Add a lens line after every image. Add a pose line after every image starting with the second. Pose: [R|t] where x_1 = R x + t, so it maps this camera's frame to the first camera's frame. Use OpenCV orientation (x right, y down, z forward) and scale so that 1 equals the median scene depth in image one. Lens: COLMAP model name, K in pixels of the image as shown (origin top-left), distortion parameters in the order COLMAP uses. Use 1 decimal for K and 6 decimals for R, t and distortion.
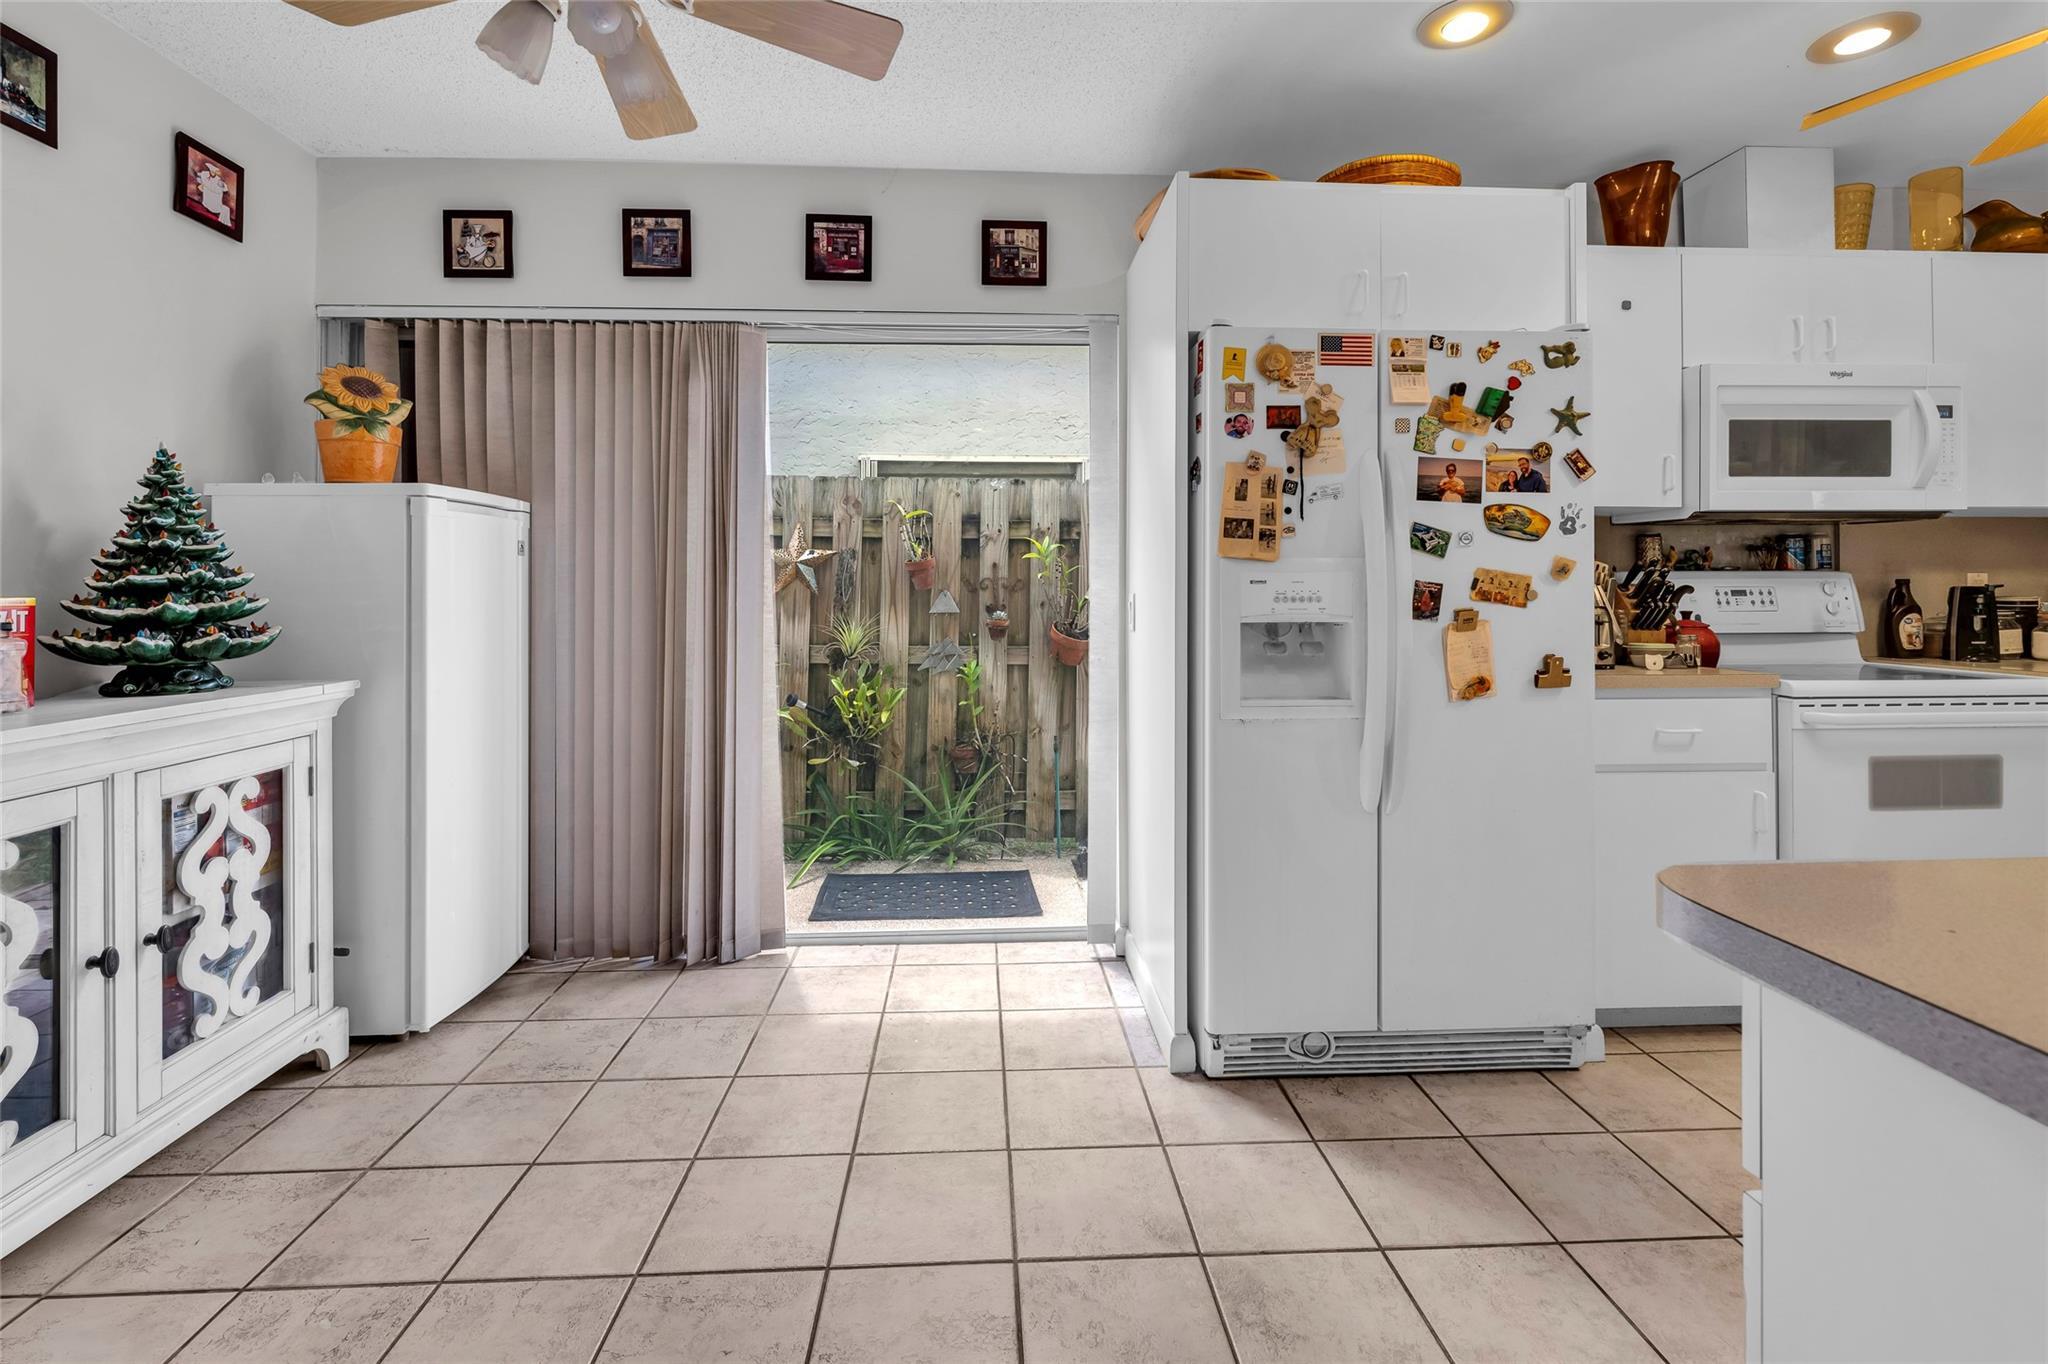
lens RADIAL K [[928.2, 0, 1017.4], [0, 928.2, 590.1], [0, 0, 1]] dist [0.000762, 0.000162]
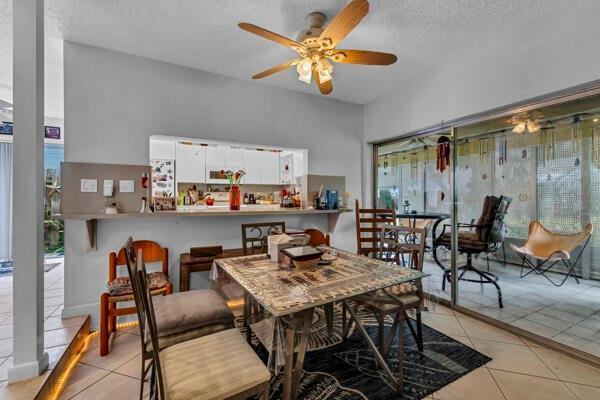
lens RADIAL K [[250.3, 0, 300.0], [0, 250.3, 200.0], [0, 0, 1]] dist [0.000564, -0.000142]
pose [[0.904357, -0.004223, 0.426756, 0.515475], [0.000021, 0.999951, 0.009851, 0.023486], [-0.426777, -0.008900, 0.904313, -1.015690]]
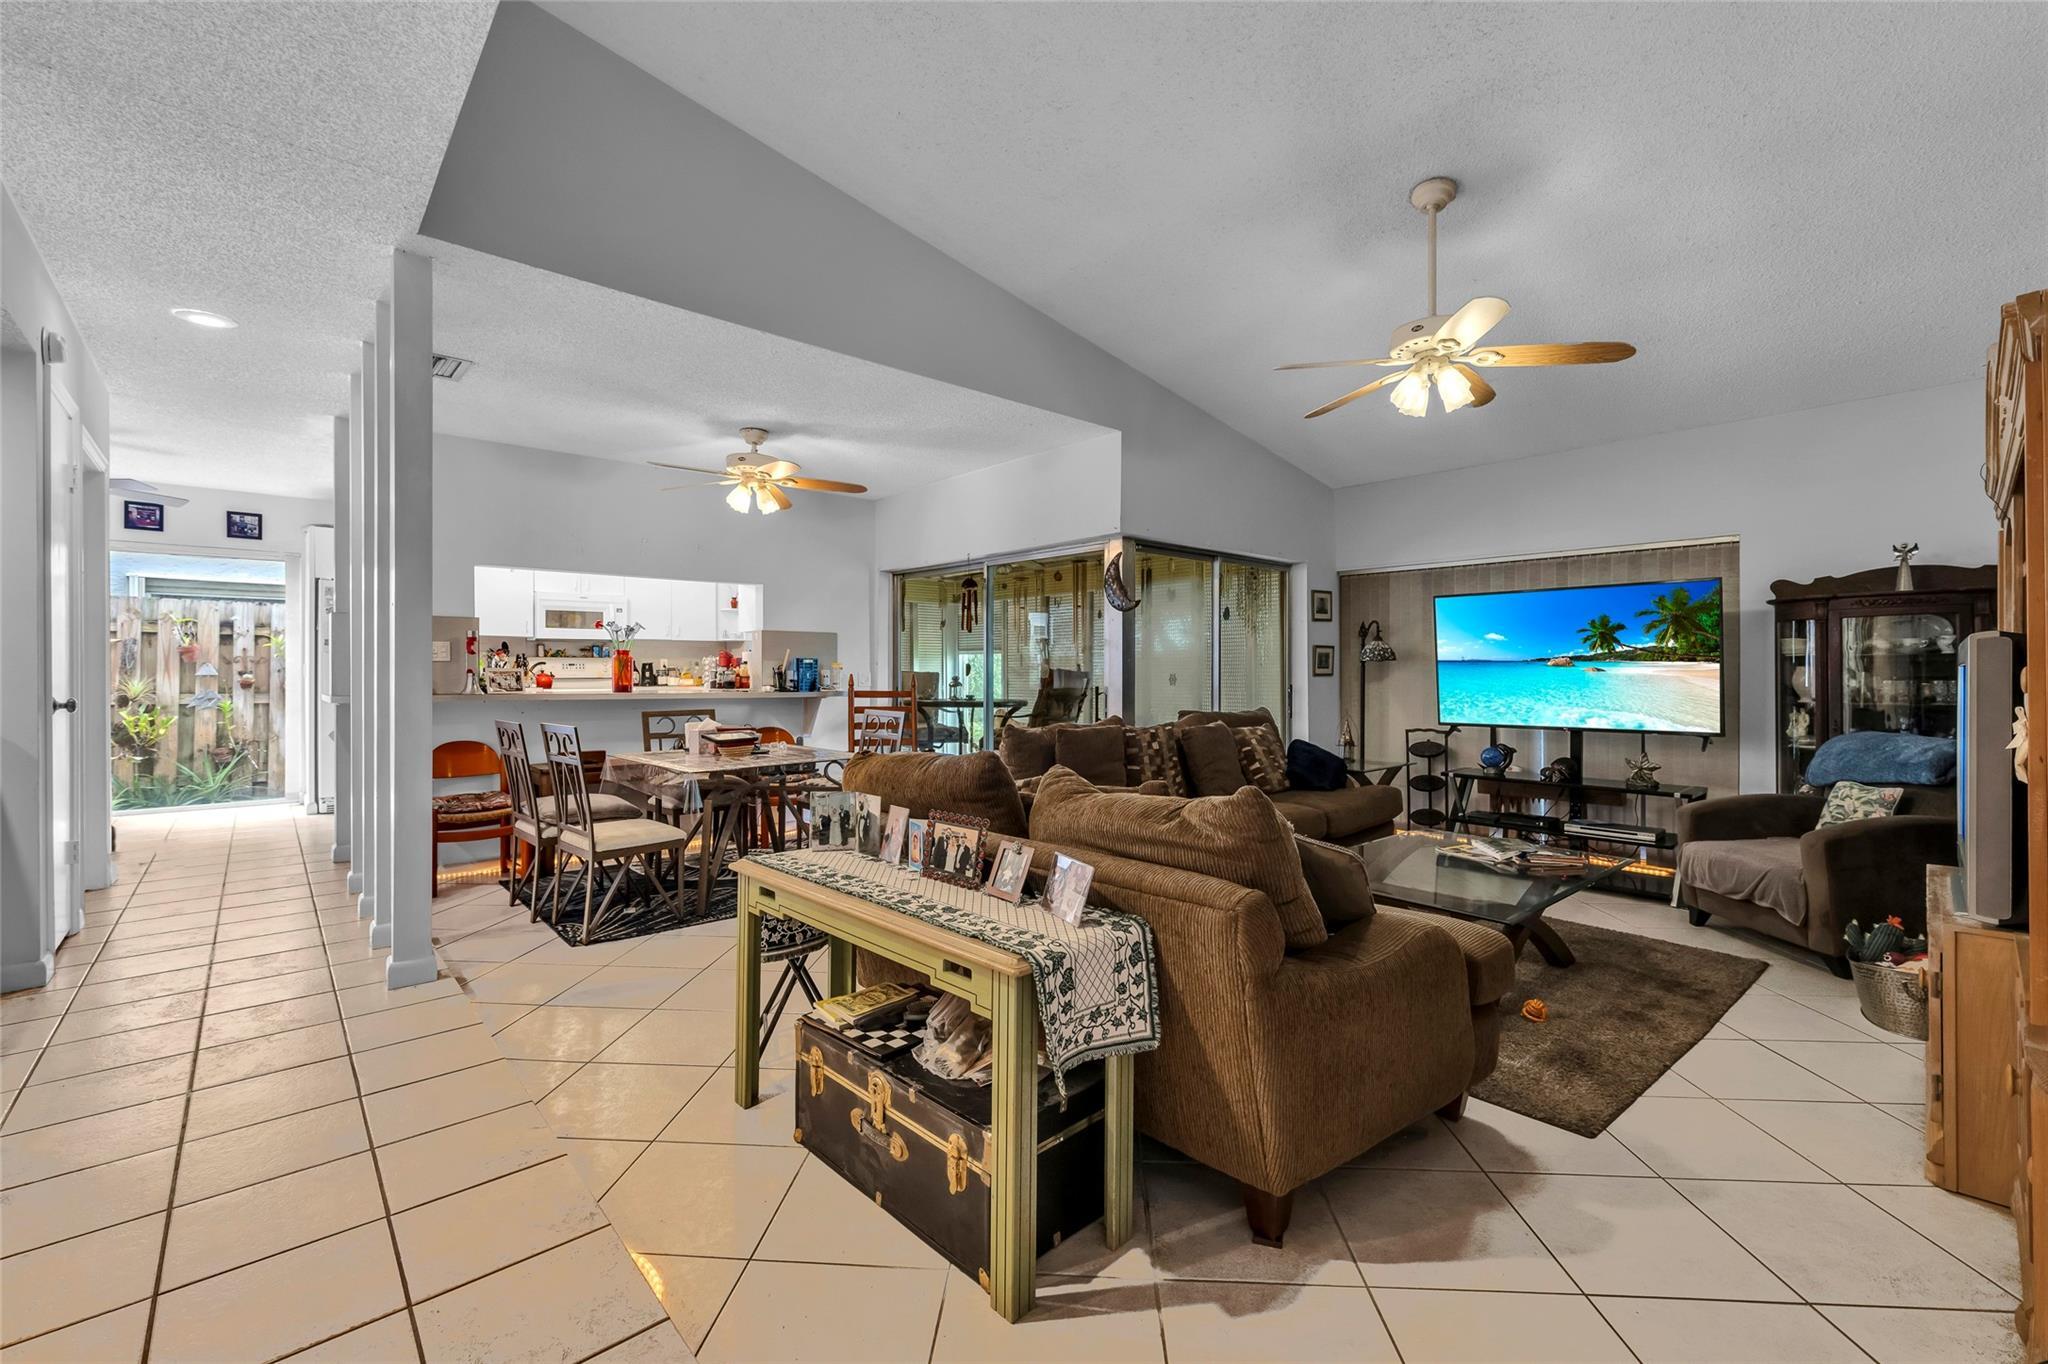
lens RADIAL K [[854.4, 0, 1024.0], [0, 854.4, 682.0], [0, 0, 1]] dist [0.000564, -0.000142]
pose [[0.774085, -0.005175, 0.633061, 0.163869], [-0.002002, 0.999942, 0.010623, 0.027837], [-0.633079, -0.009491, 0.774029, -2.129406]]
